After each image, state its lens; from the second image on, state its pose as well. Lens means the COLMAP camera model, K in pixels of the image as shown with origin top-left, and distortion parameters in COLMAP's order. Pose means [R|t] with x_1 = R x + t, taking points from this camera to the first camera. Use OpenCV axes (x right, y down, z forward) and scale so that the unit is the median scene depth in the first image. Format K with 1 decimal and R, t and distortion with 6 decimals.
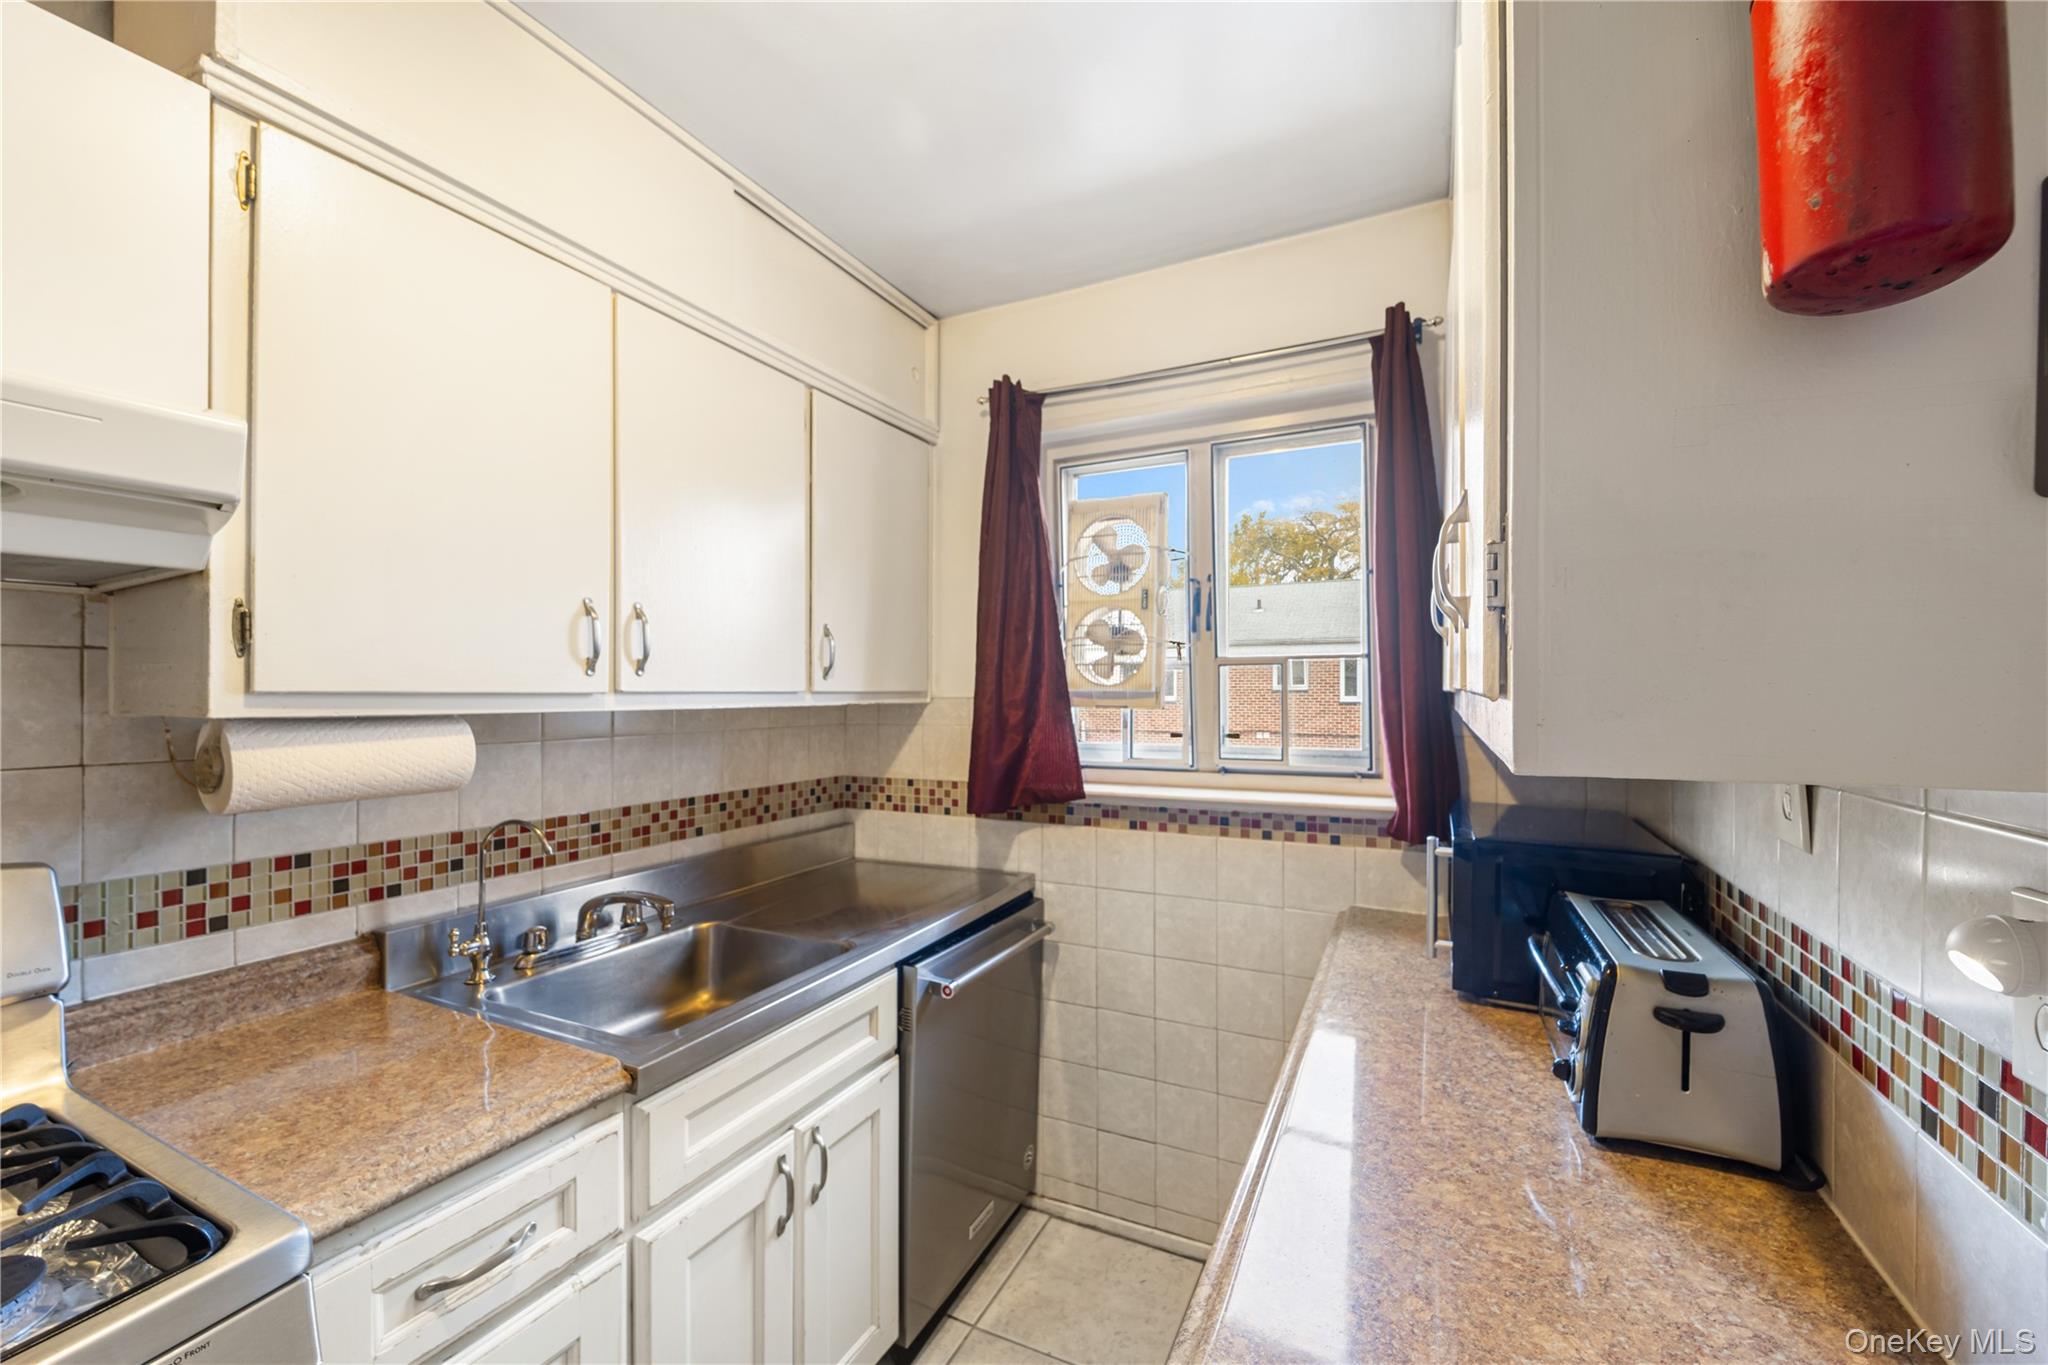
lens RADIAL K [[820.3, 0, 1035.2], [0, 820.3, 679.6], [0, 0, 1]] dist [0.012977, -0.004403]
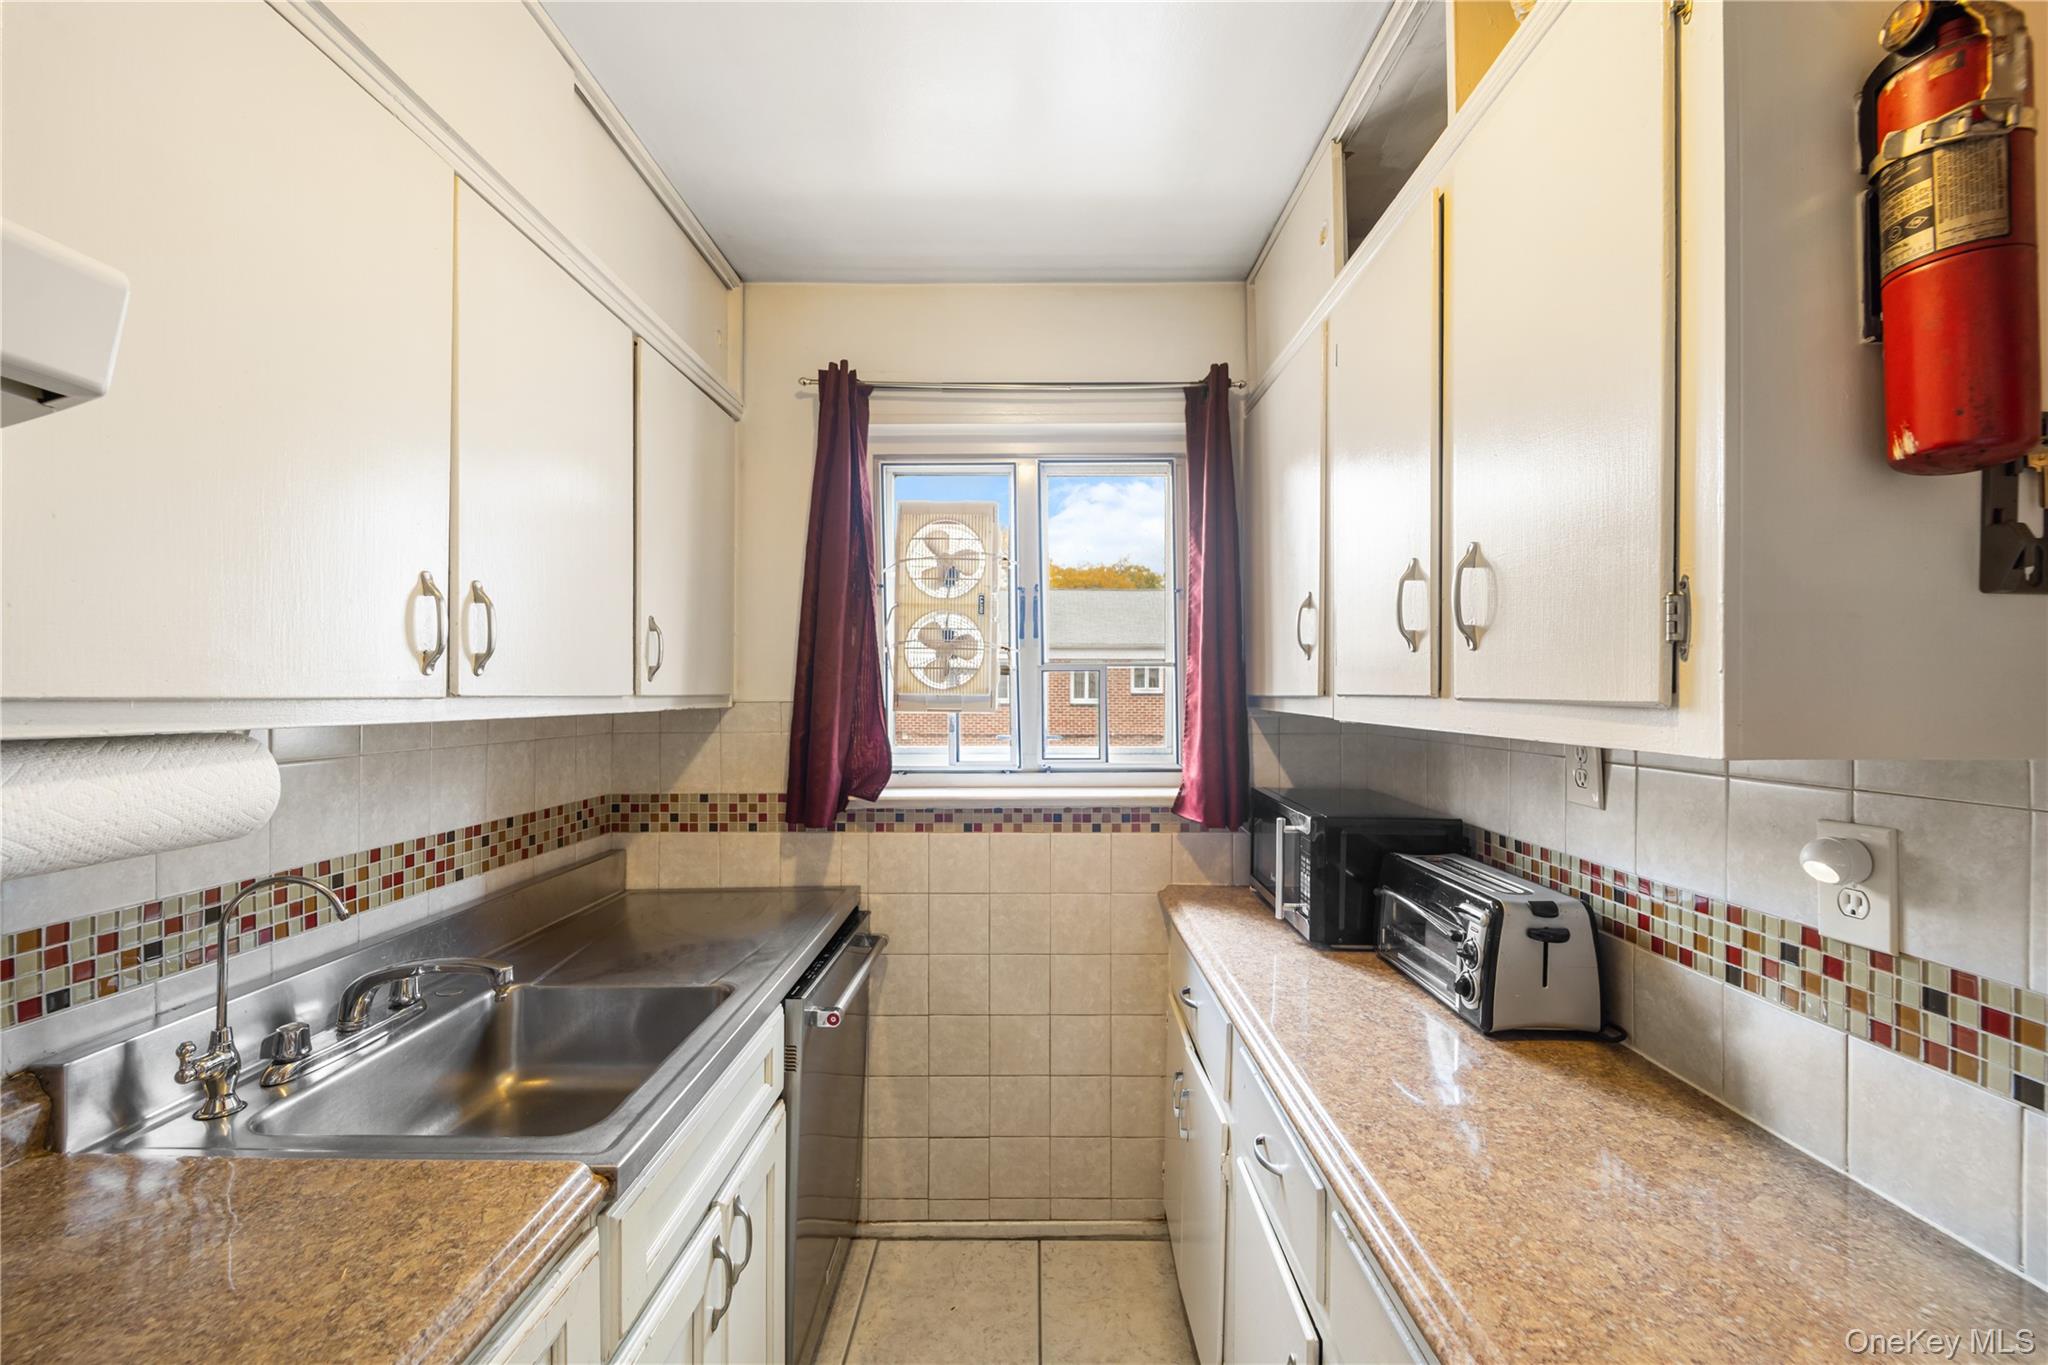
lens RADIAL K [[820.3, 0, 1035.3], [0, 820.3, 683.5], [0, 0, 1]] dist [0.012977, -0.004403]
pose [[0.902675, 0.007215, 0.430262, -0.278646], [-0.007700, 0.999970, -0.000614, -0.000429], [-0.430254, -0.002759, 0.902704, 0.061147]]
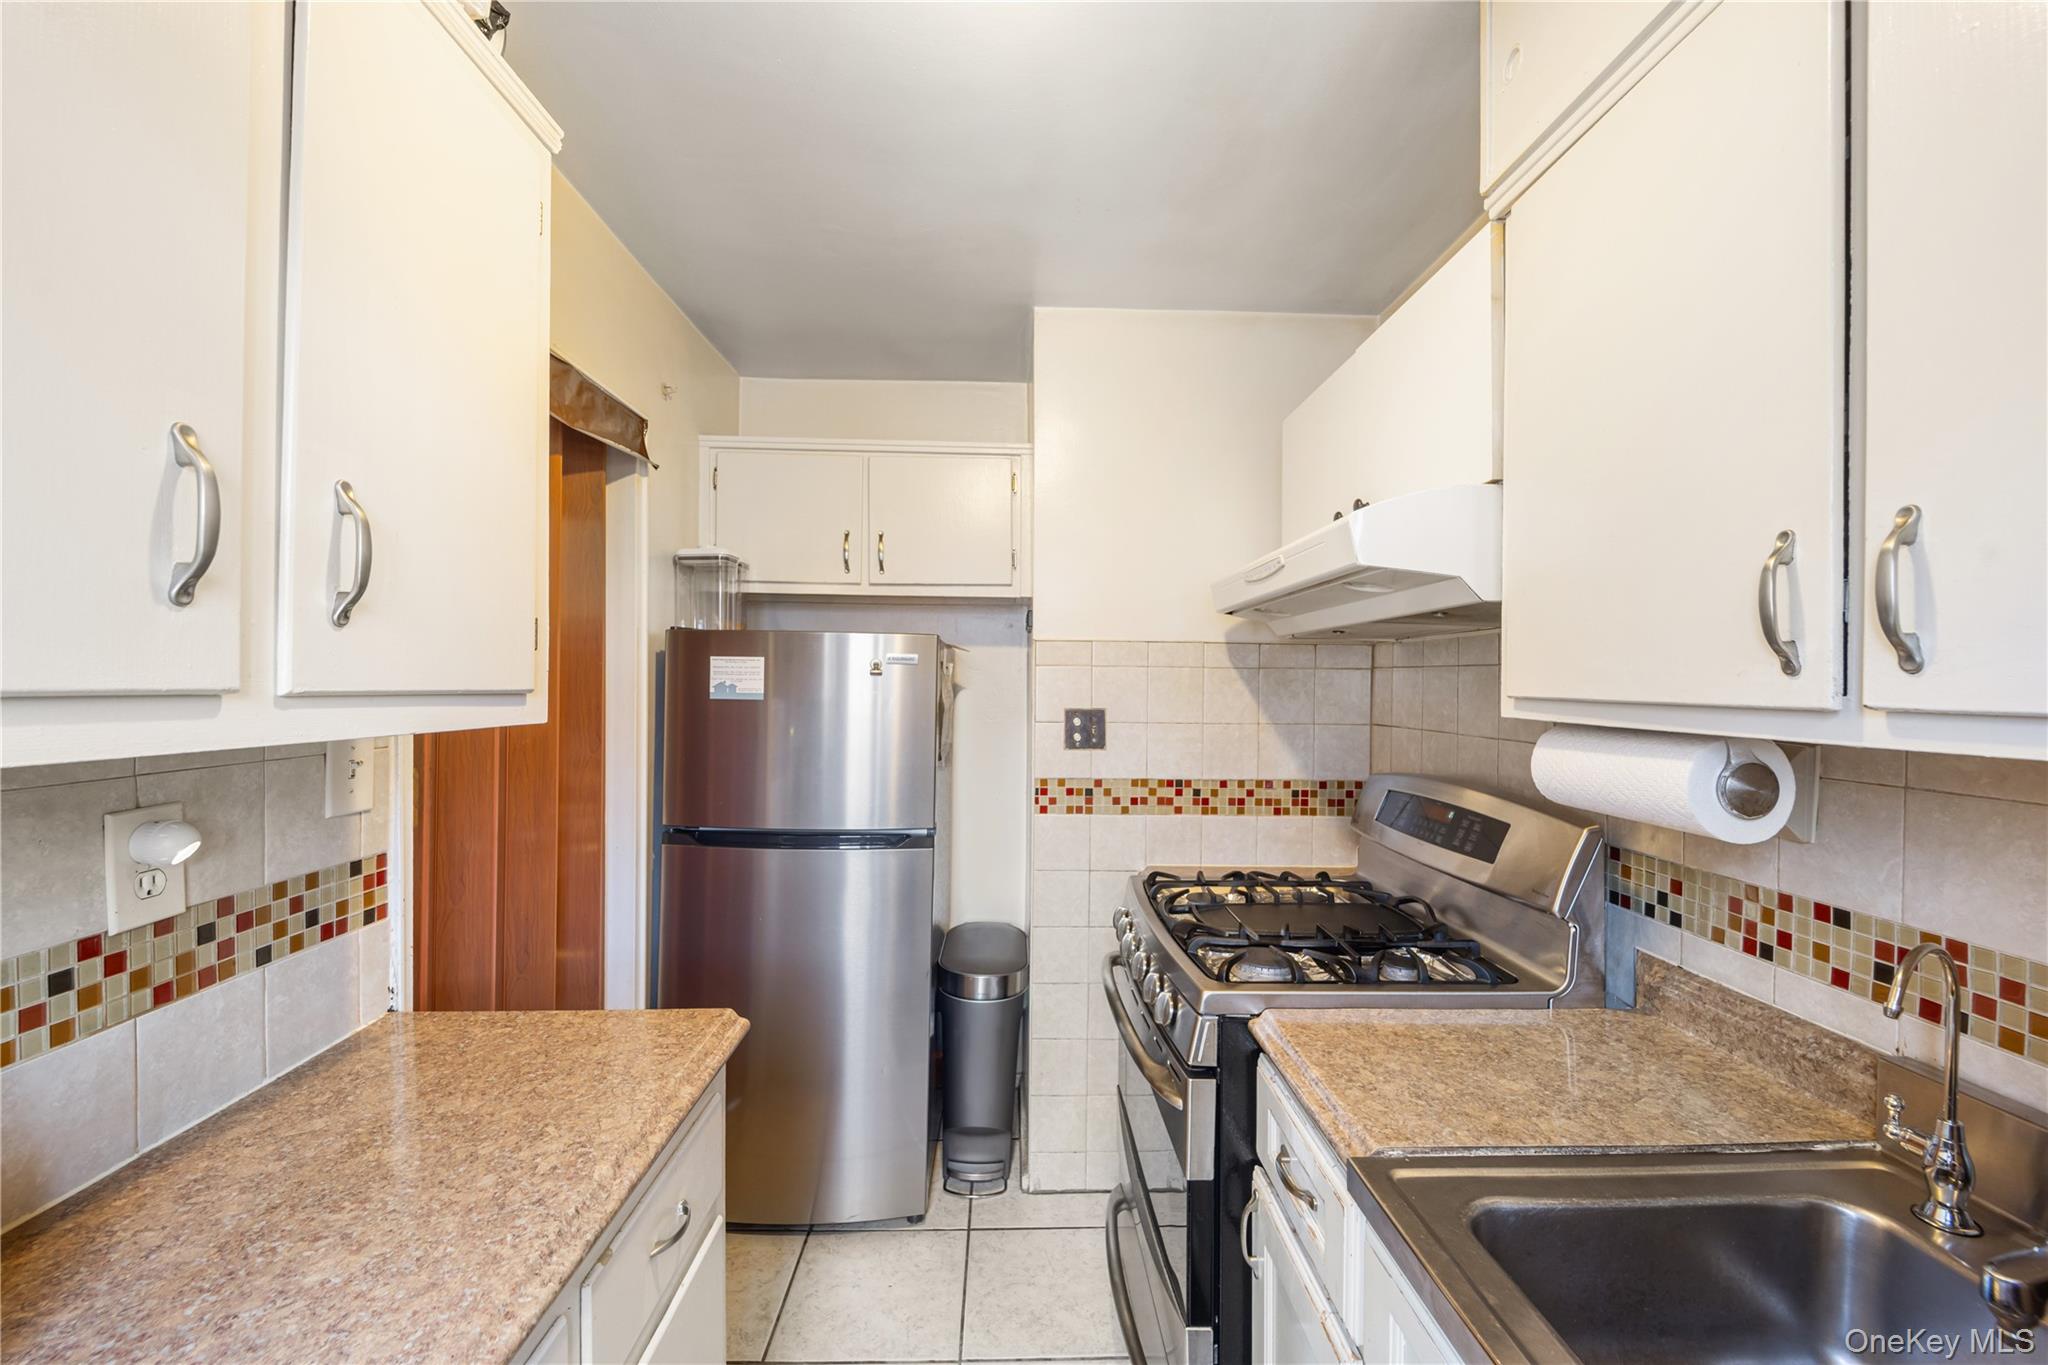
lens RADIAL K [[820.3, 0, 1032.4], [0, 820.3, 684.8], [0, 0, 1]] dist [0.012977, -0.004403]
pose [[-0.883193, -0.004605, -0.468987, 0.111874], [-0.002145, 0.999981, -0.005779, 0.002975], [0.469004, -0.004098, -0.883186, 0.941717]]
